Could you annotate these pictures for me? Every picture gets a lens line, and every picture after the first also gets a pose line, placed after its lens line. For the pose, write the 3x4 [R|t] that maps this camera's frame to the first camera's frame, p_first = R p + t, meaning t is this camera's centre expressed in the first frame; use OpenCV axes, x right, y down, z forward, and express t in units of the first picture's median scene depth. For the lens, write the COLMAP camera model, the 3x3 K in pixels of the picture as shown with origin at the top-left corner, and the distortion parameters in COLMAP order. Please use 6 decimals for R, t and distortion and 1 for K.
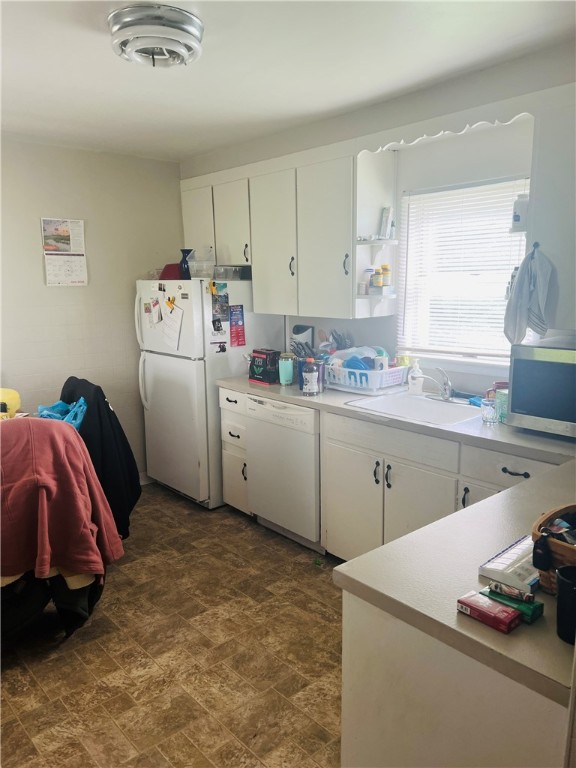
lens RADIAL K [[595.2, 0, 288.0], [0, 595.2, 384.0], [0, 0, 1]] dist [0.078966, -0.076531]
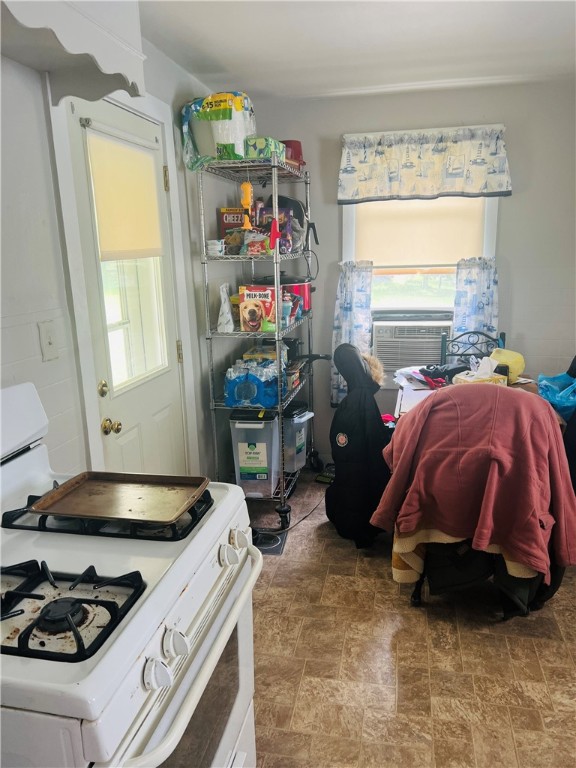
lens RADIAL K [[595.2, 0, 288.0], [0, 595.2, 384.0], [0, 0, 1]] dist [0.078966, -0.076531]
pose [[0.599328, 0.172418, -0.781715, 0.120734], [-0.120067, 0.984844, 0.125167, -0.027510], [0.791448, 0.018842, 0.610946, 0.155836]]
